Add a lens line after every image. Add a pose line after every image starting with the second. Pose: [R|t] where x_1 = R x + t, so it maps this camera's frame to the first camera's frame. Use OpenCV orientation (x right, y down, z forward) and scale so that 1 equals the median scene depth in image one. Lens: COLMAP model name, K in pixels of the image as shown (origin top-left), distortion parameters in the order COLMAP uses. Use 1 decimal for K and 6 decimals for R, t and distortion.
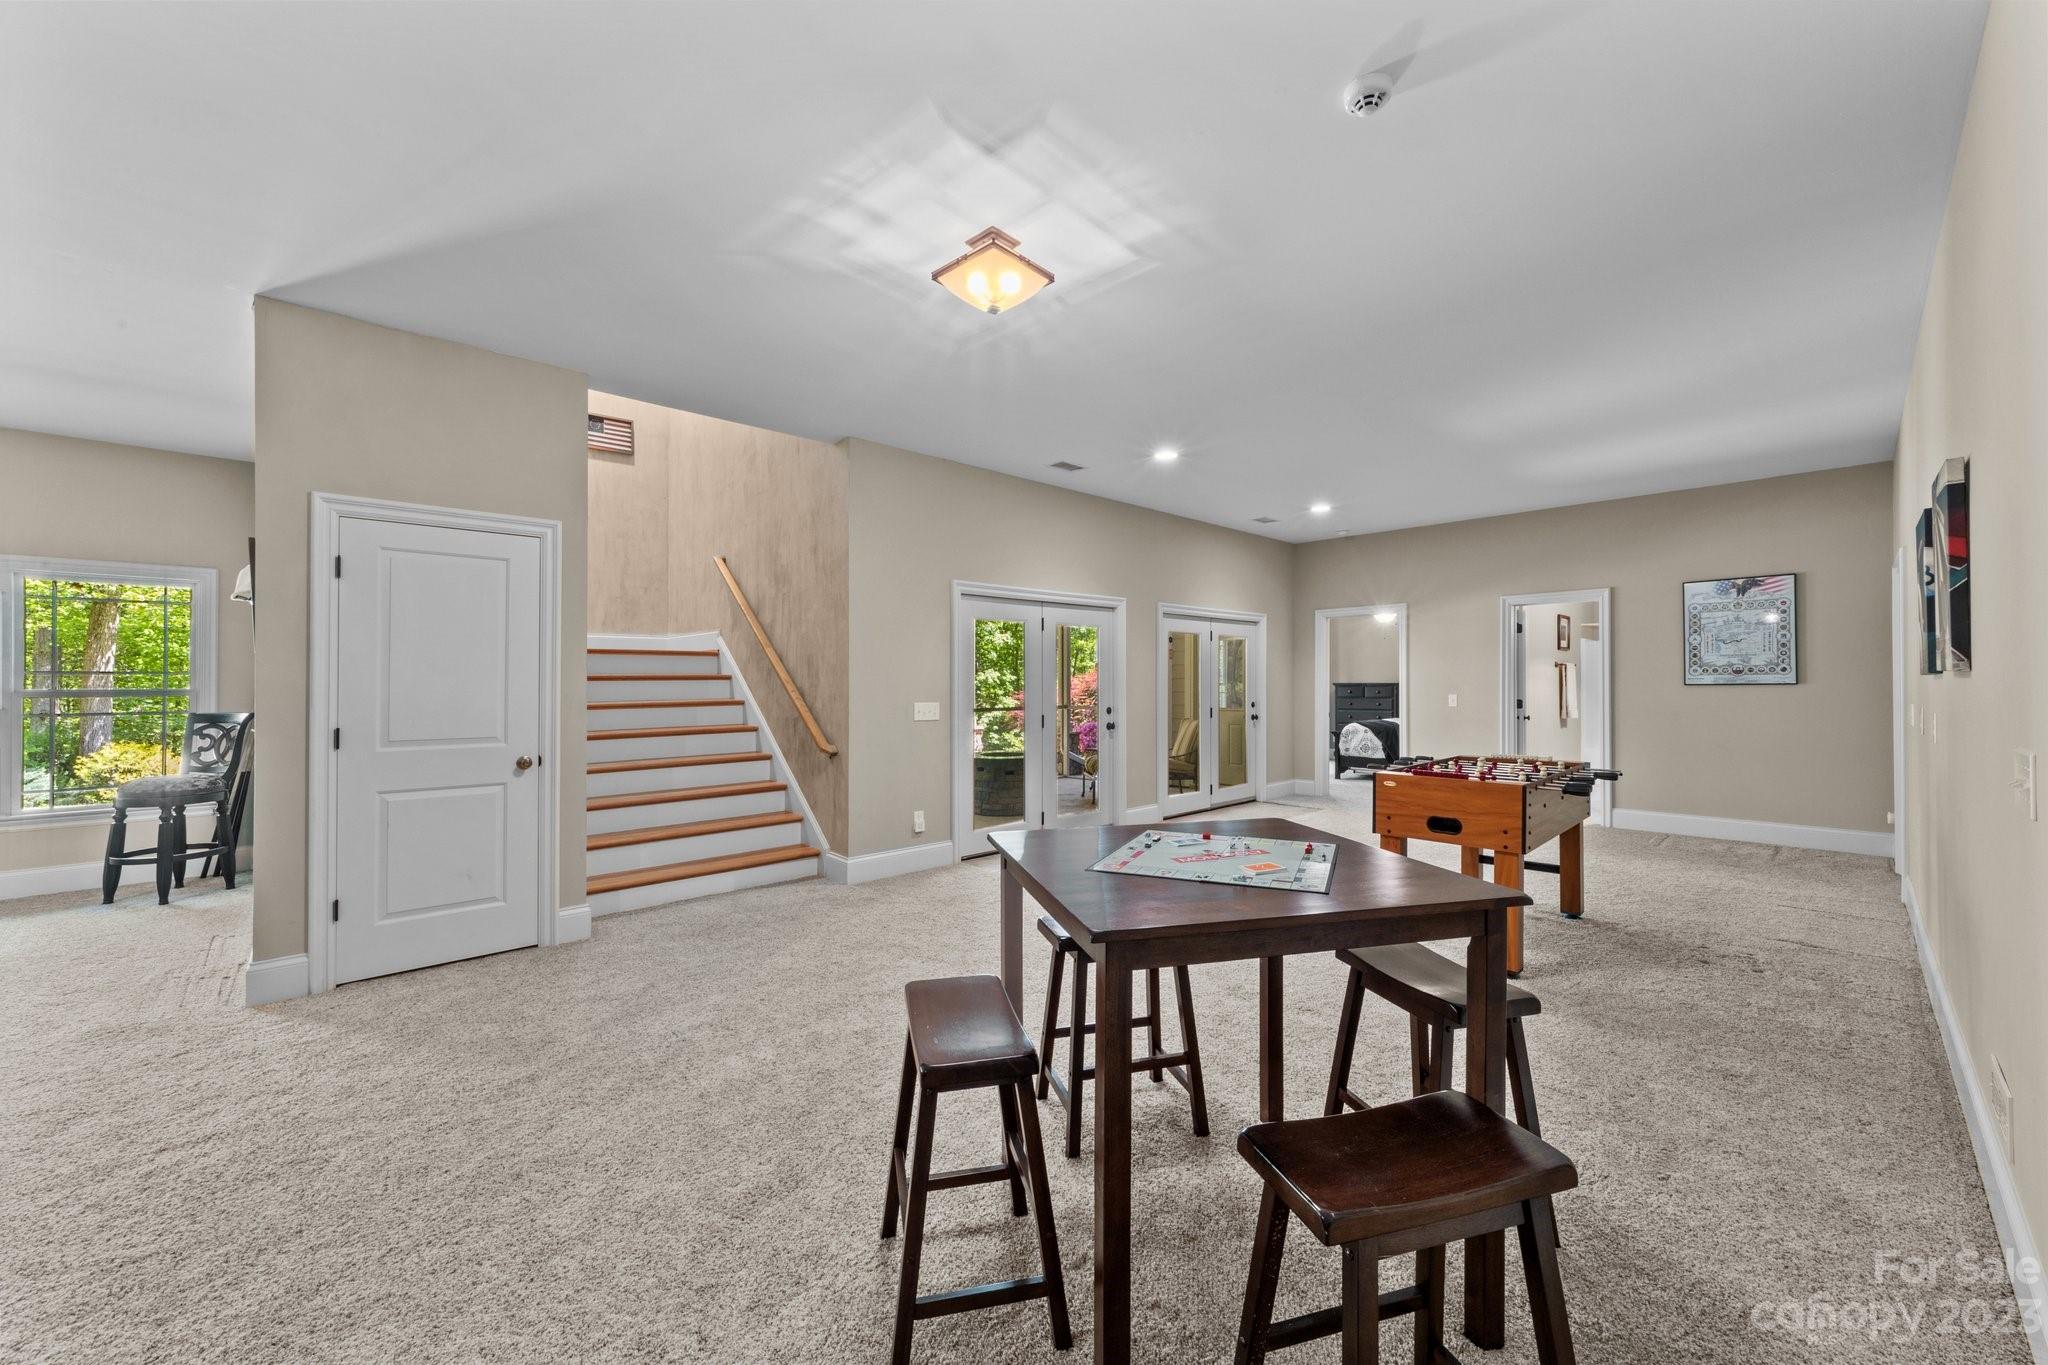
lens RADIAL K [[773.8, 0, 1024.0], [0, 773.8, 682.5], [0, 0, 1]] dist [-0.008655, 0.000303]
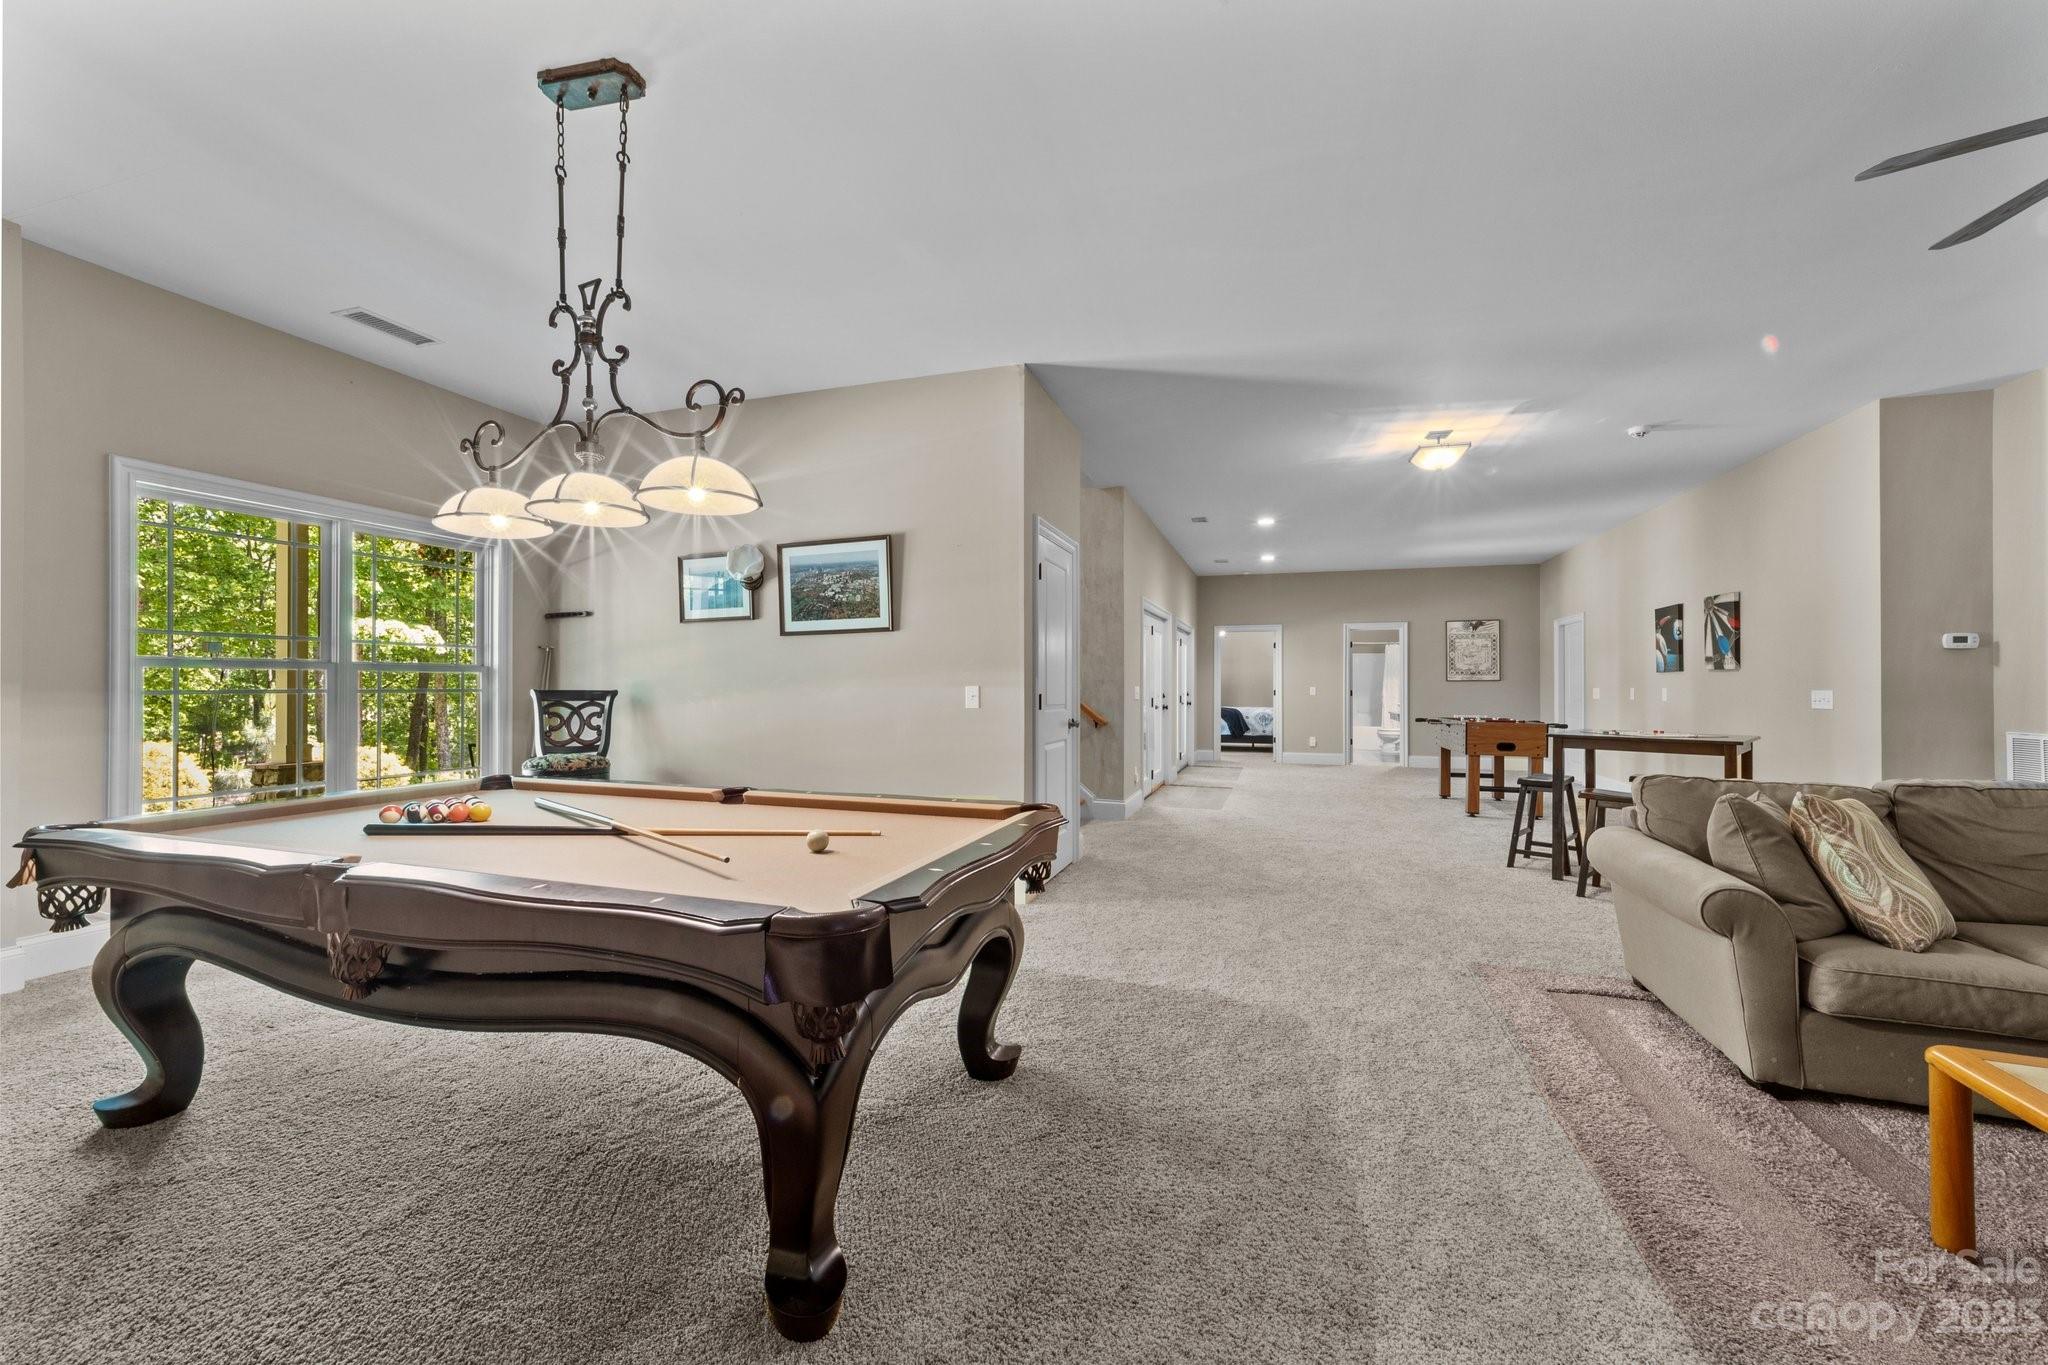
lens RADIAL K [[786.0, 0, 1020.1], [0, 786.0, 689.5], [0, 0, 1]] dist [-0.011179, 0.010295]
pose [[0.879770, 0.006108, 0.475361, -0.838398], [-0.009519, 0.999943, 0.004769, 0.023773], [-0.475305, -0.008721, 0.879778, -0.091135]]
